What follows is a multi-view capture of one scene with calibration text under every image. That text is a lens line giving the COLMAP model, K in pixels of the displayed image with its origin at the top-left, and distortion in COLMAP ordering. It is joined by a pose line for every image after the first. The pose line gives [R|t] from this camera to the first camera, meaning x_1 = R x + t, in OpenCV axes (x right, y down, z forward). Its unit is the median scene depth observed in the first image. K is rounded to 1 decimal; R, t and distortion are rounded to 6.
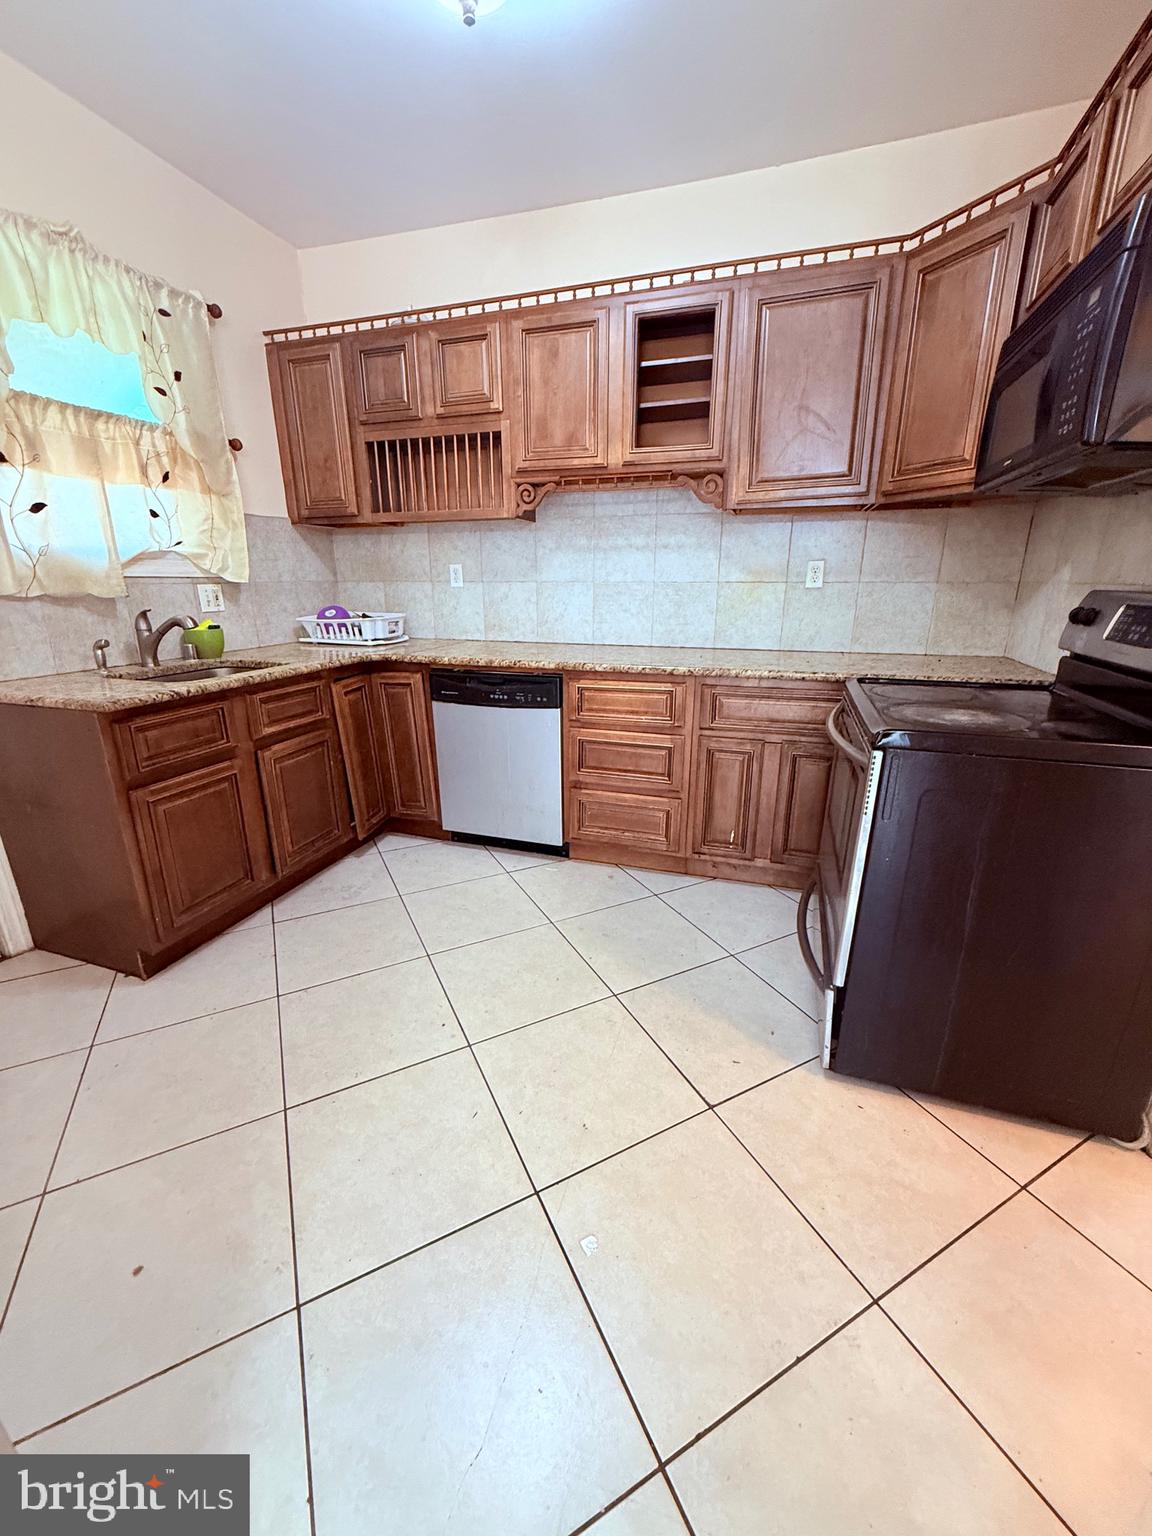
lens RADIAL K [[611.7, 0, 576.8], [0, 611.7, 767.0], [0, 0, 1]] dist [-0.000822, -0.000020]
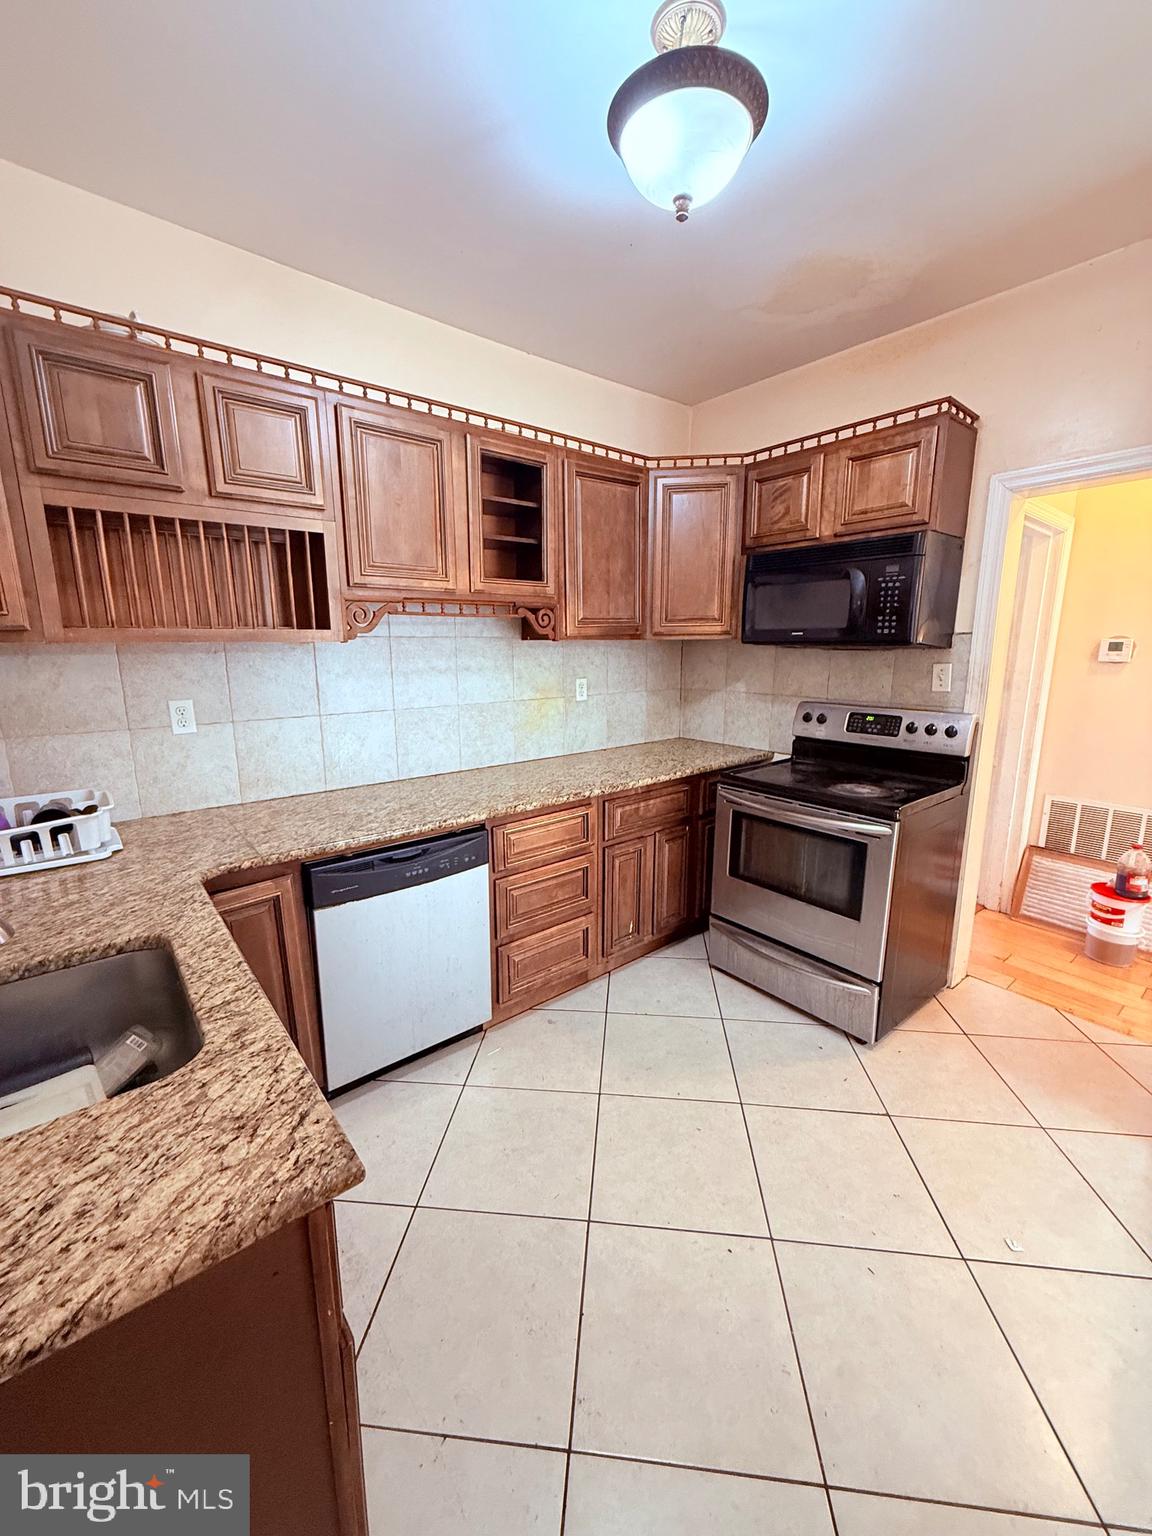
lens RADIAL K [[611.7, 0, 579.1], [0, 611.7, 766.5], [0, 0, 1]] dist [-0.000822, -0.000020]
pose [[0.536787, -0.168667, 0.826687, -0.618830], [0.253328, 0.966825, 0.032768, -0.212473], [-0.804789, 0.191834, 0.561707, 0.370648]]
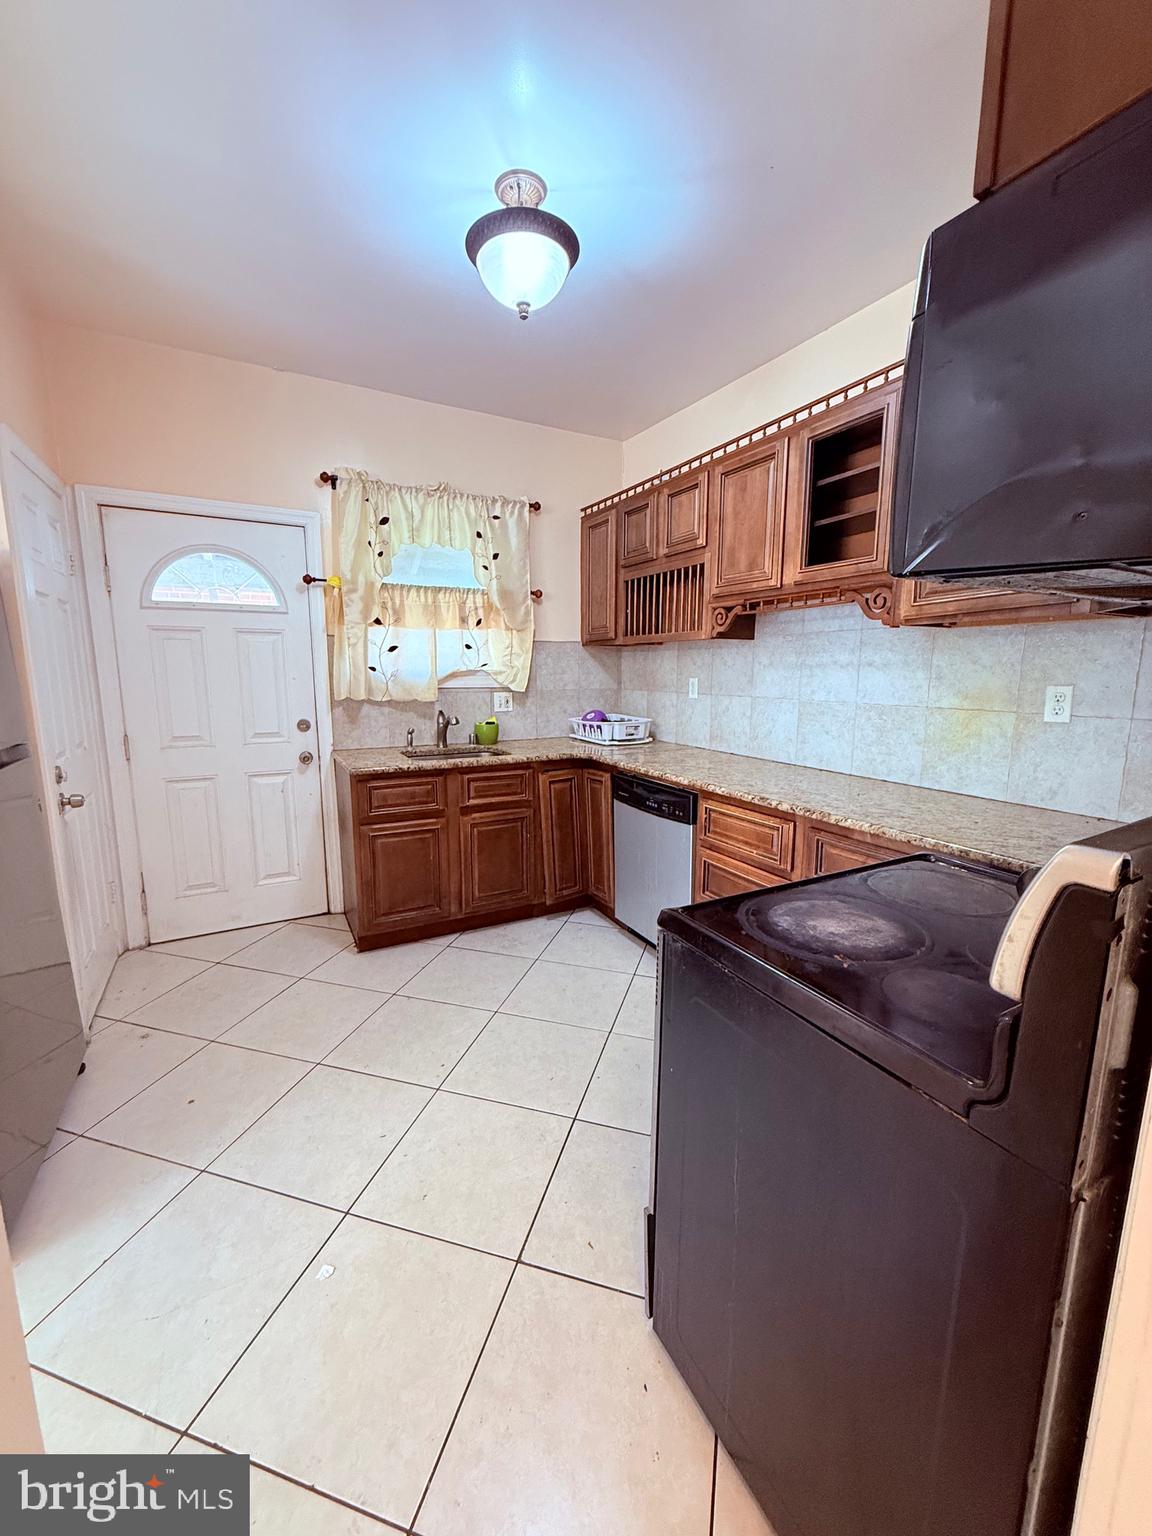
lens RADIAL K [[611.7, 0, 576.5], [0, 611.7, 766.0], [0, 0, 1]] dist [-0.000822, -0.000020]
pose [[0.724859, 0.112359, -0.679672, 0.478269], [-0.206815, 0.976592, -0.059121, -0.088317], [0.657120, 0.183421, 0.731129, 0.127882]]
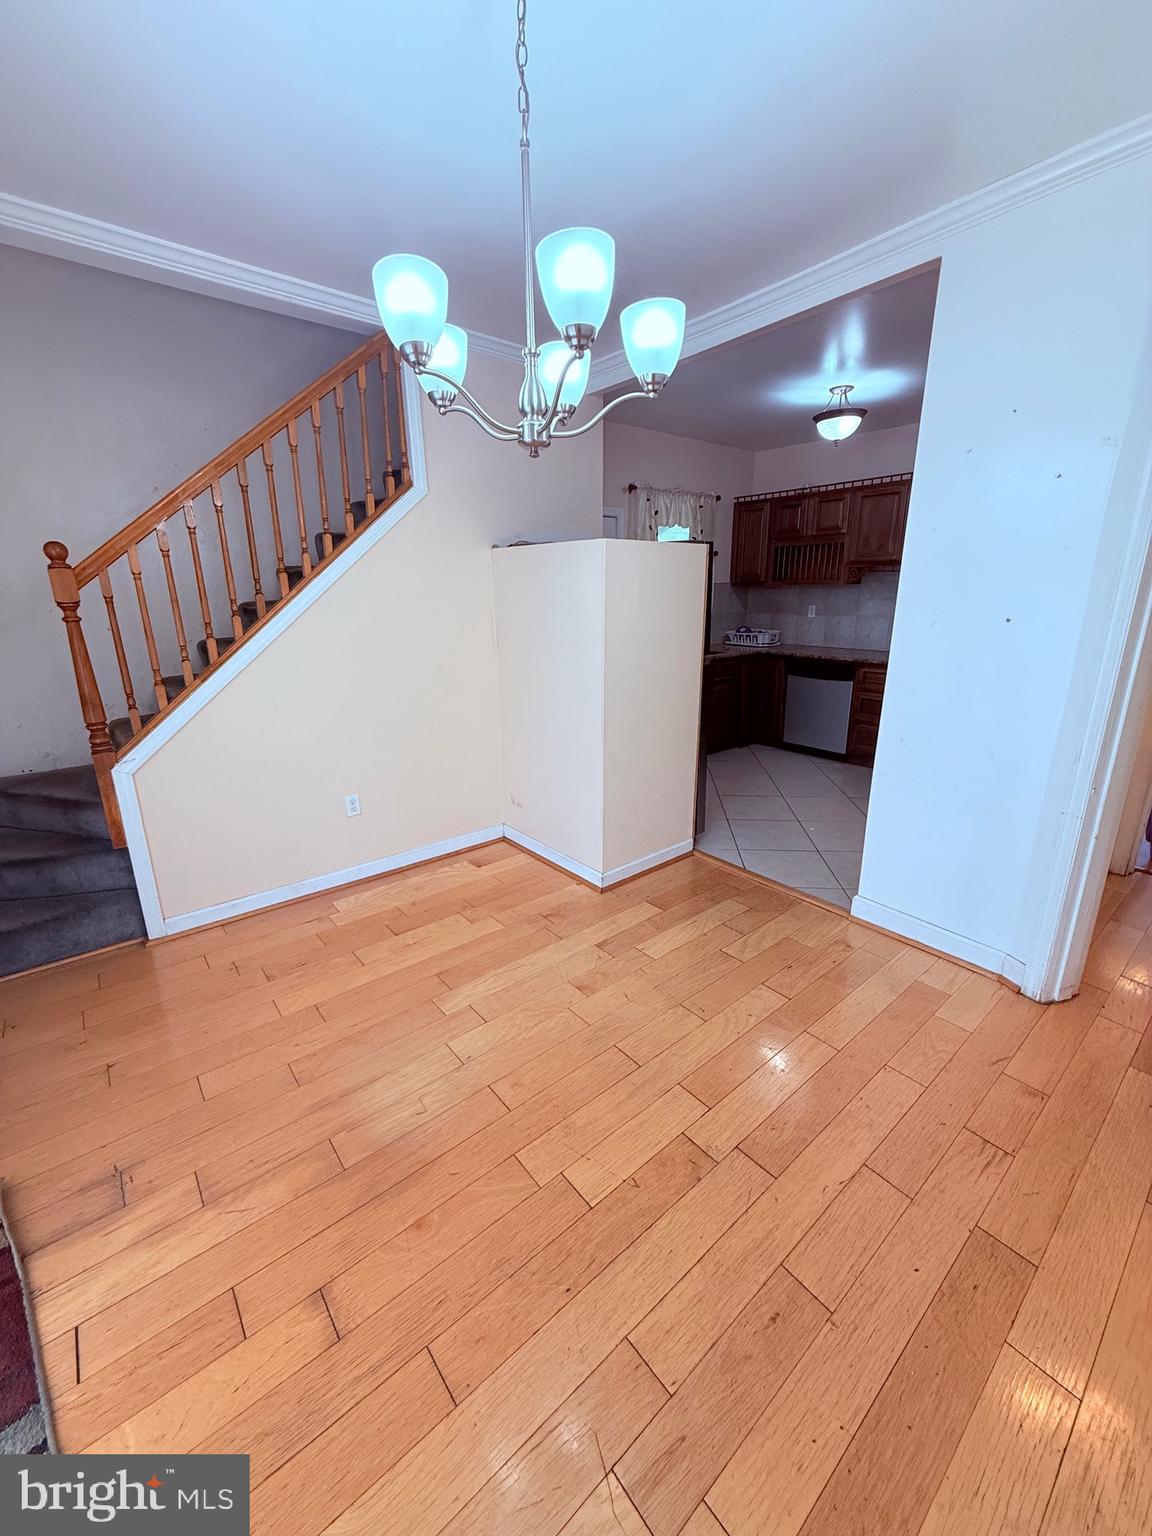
lens RADIAL K [[611.7, 0, 578.2], [0, 611.7, 767.0], [0, 0, 1]] dist [-0.000822, -0.000020]
pose [[0.846822, 0.141616, -0.512677, 0.264584], [-0.147798, 0.988594, 0.028949, 0.245702], [0.510929, 0.051258, 0.858093, -1.113910]]
